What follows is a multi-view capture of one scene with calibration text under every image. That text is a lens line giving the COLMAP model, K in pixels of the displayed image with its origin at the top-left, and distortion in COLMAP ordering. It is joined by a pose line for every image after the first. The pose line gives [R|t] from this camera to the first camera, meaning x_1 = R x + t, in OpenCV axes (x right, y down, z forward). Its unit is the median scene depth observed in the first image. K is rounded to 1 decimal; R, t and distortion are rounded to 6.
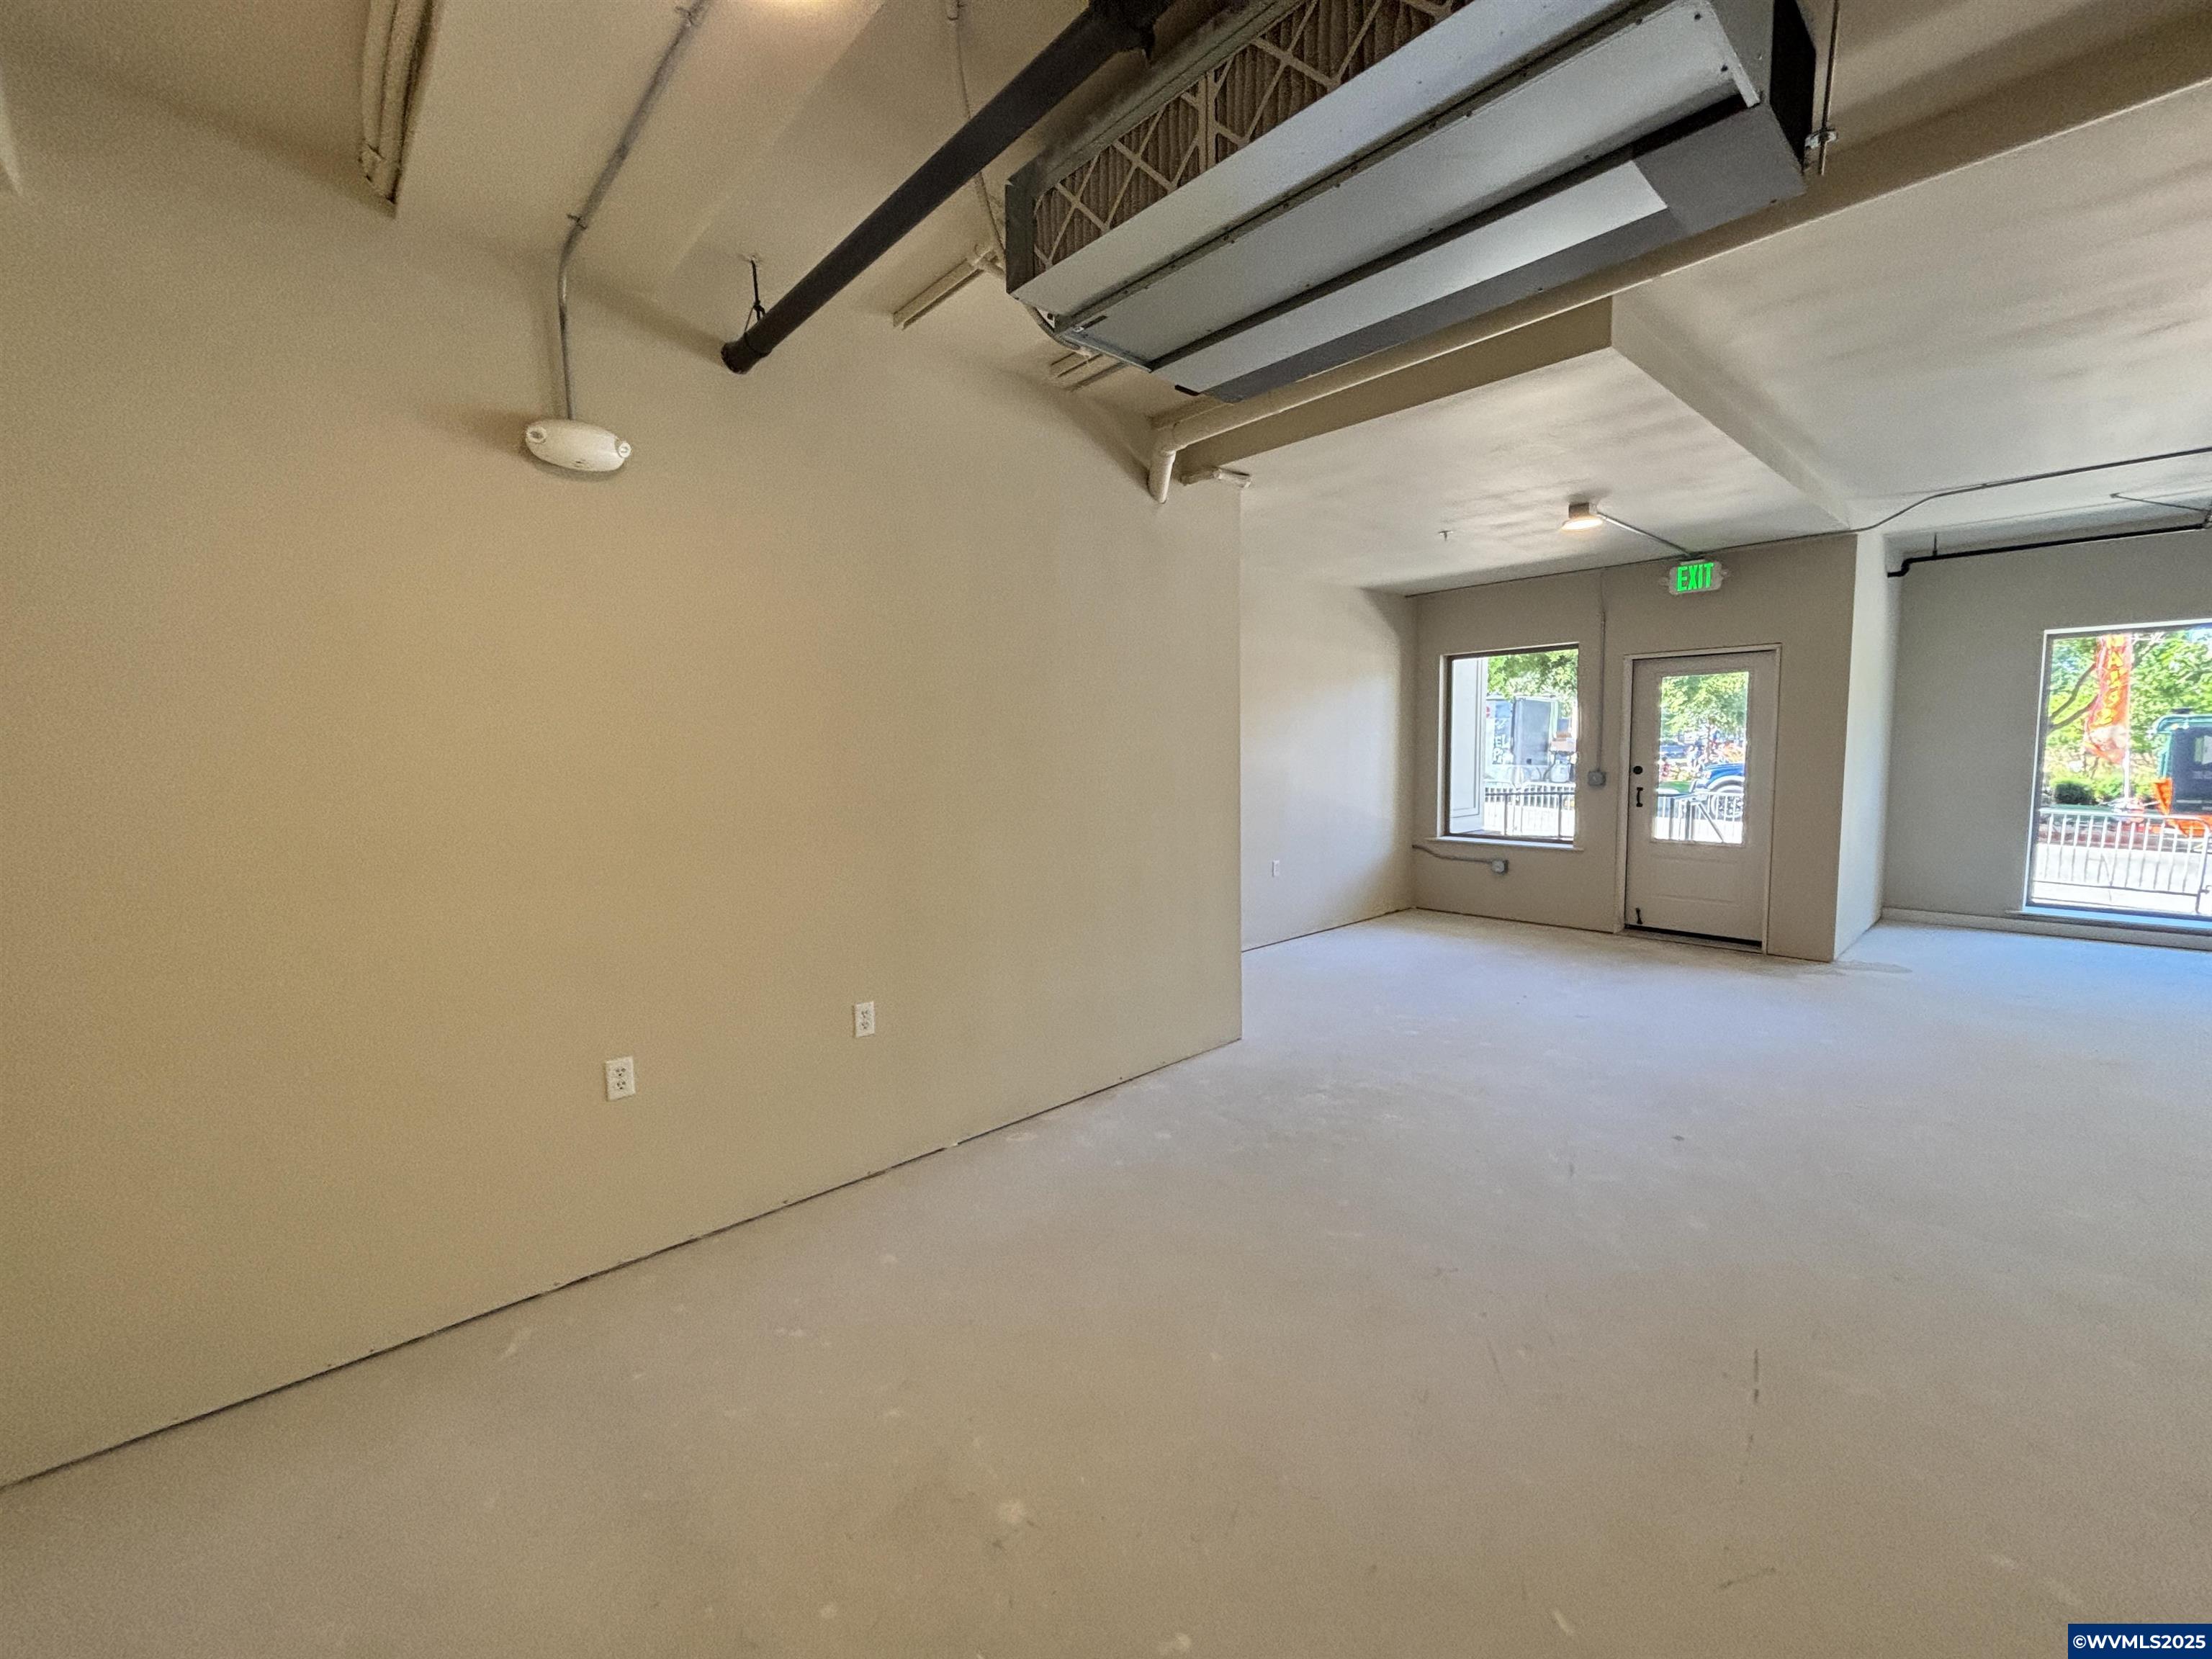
lens RADIAL K [[893.8, 0, 1105.7], [0, 893.8, 820.8], [0, 0, 1]] dist [0.001040, -0.000800]
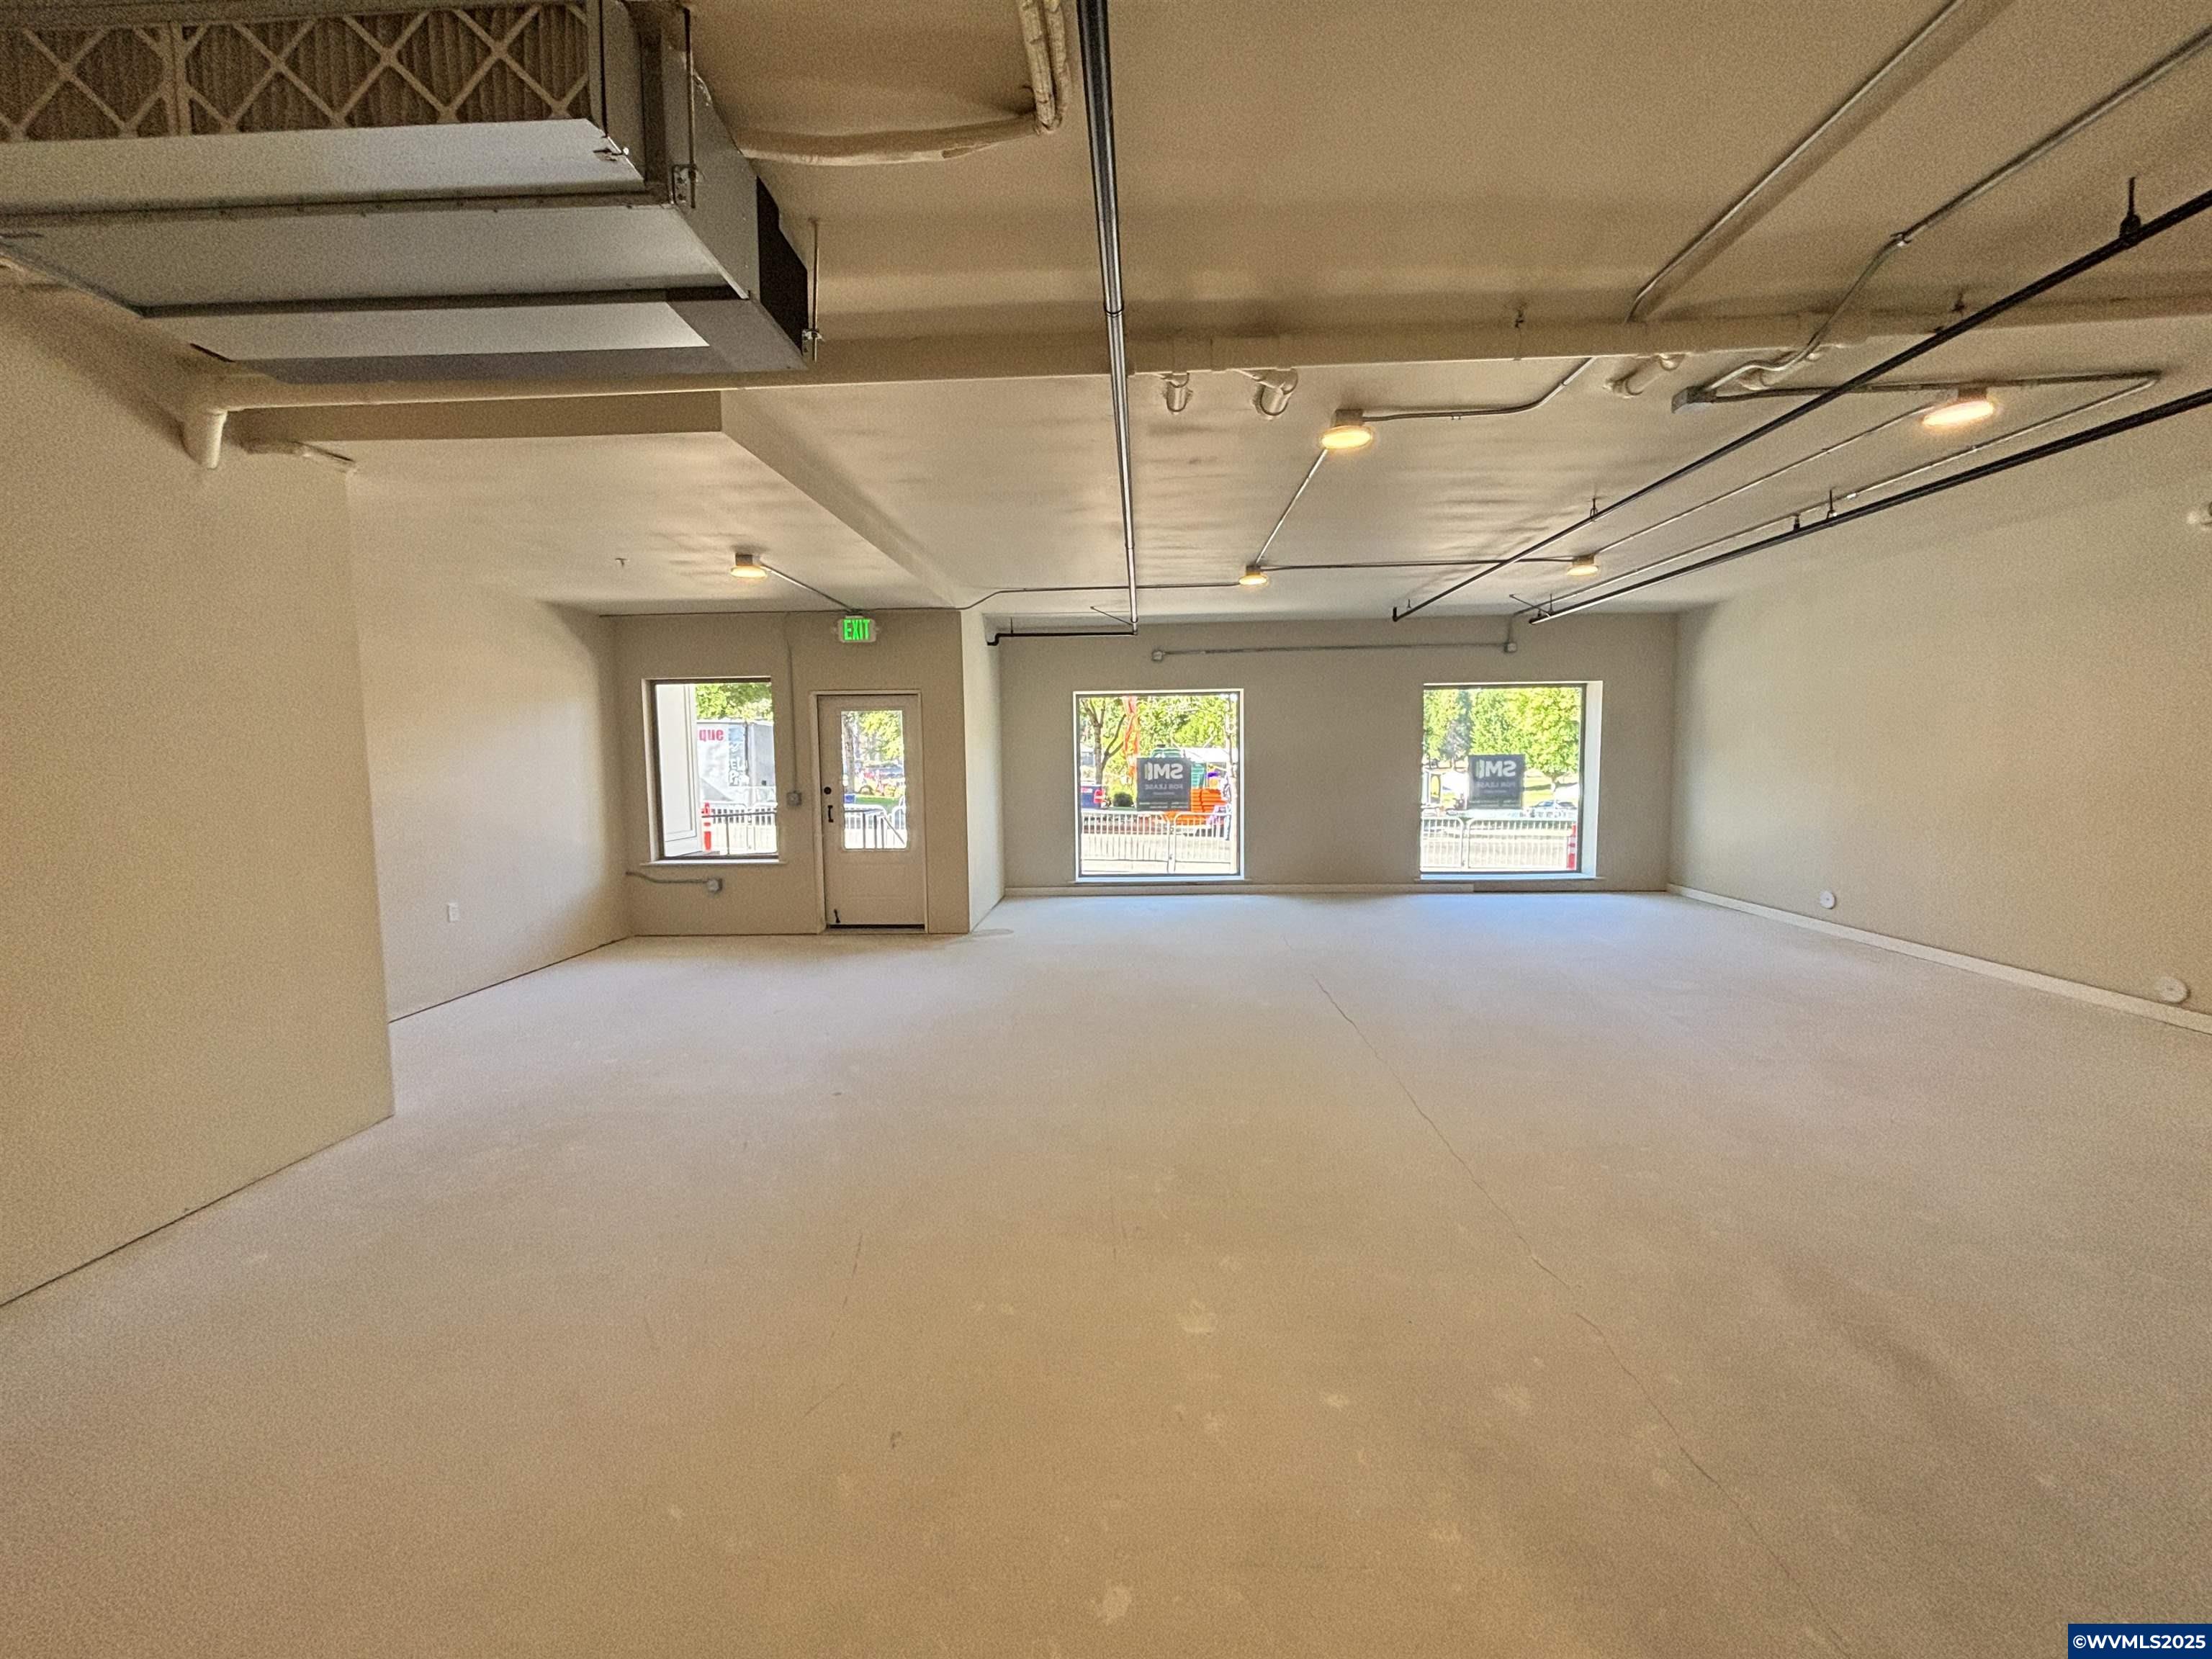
lens RADIAL K [[893.8, 0, 1102.5], [0, 893.8, 822.9], [0, 0, 1]] dist [0.001040, -0.000800]
pose [[0.705383, -0.045260, 0.707380, 0.035241], [0.060509, 0.998161, 0.003526, 0.003329], [-0.706239, 0.040316, 0.706824, -0.086228]]
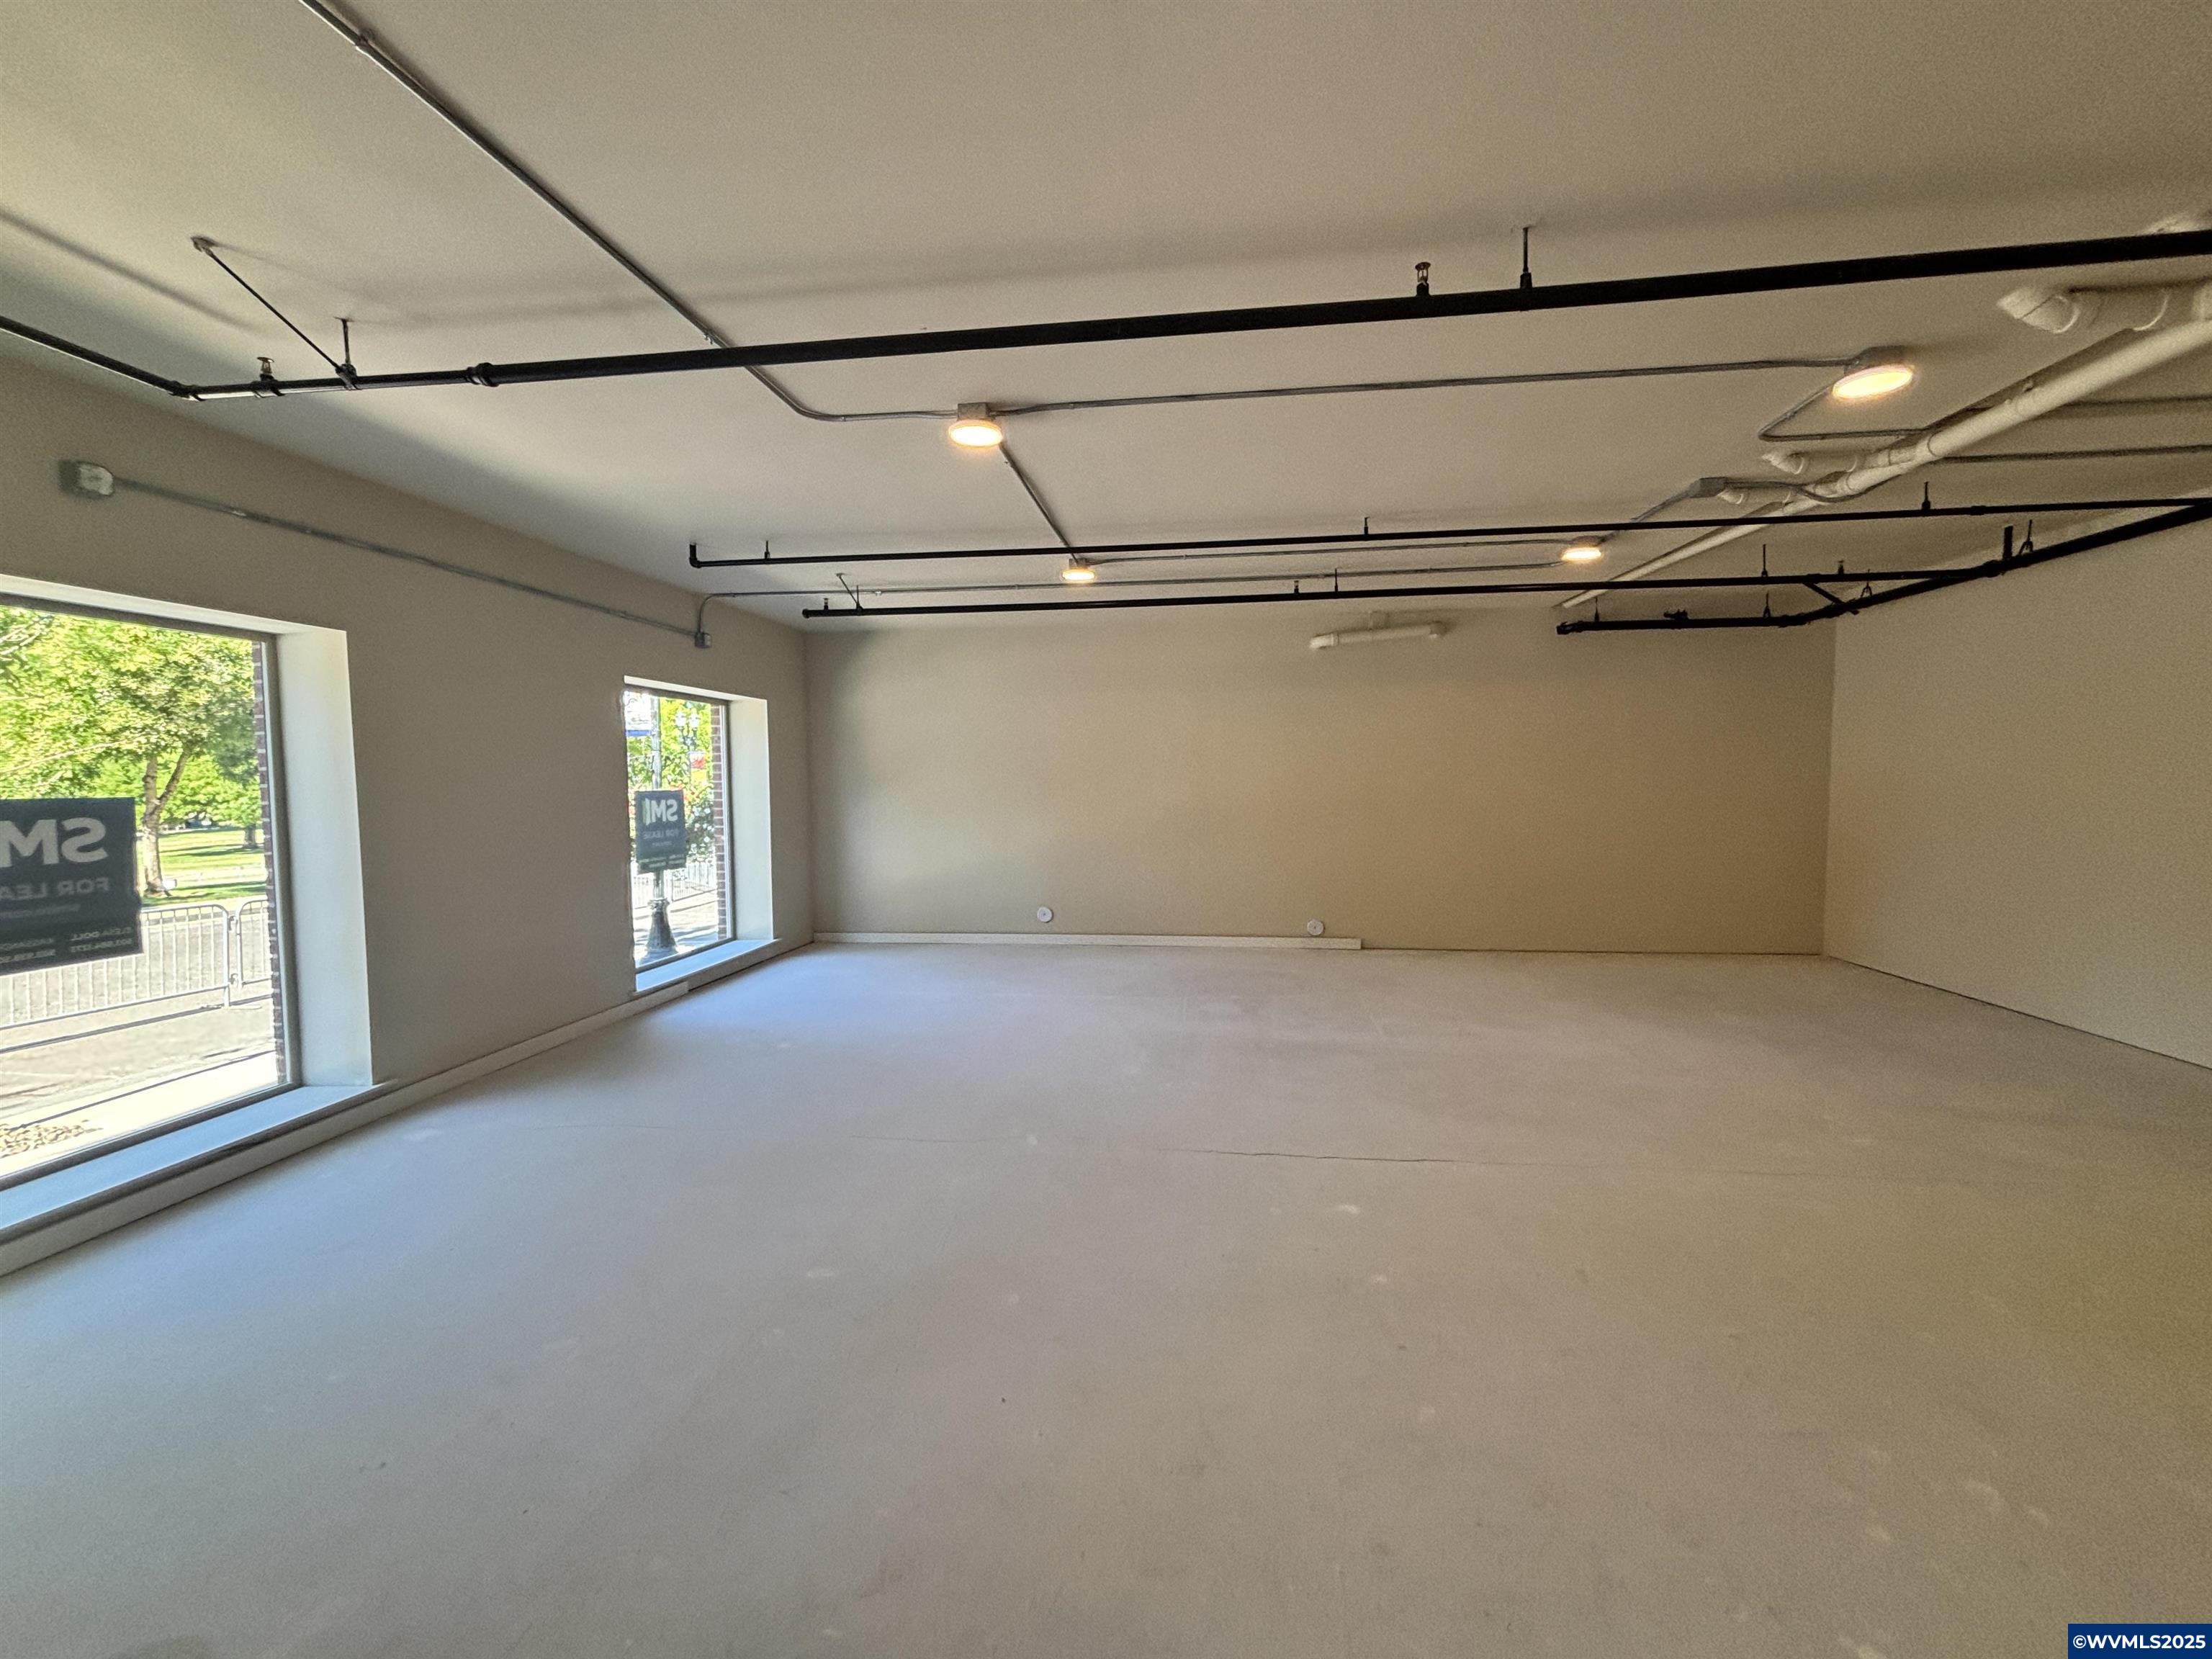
lens RADIAL K [[893.8, 0, 1105.2], [0, 893.8, 819.4], [0, 0, 1]] dist [0.001040, -0.000800]
pose [[-0.647891, -0.007950, 0.761692, 0.553398], [0.088601, 0.992372, 0.085721, -0.097457], [-0.756563, 0.123024, -0.642244, 1.020938]]
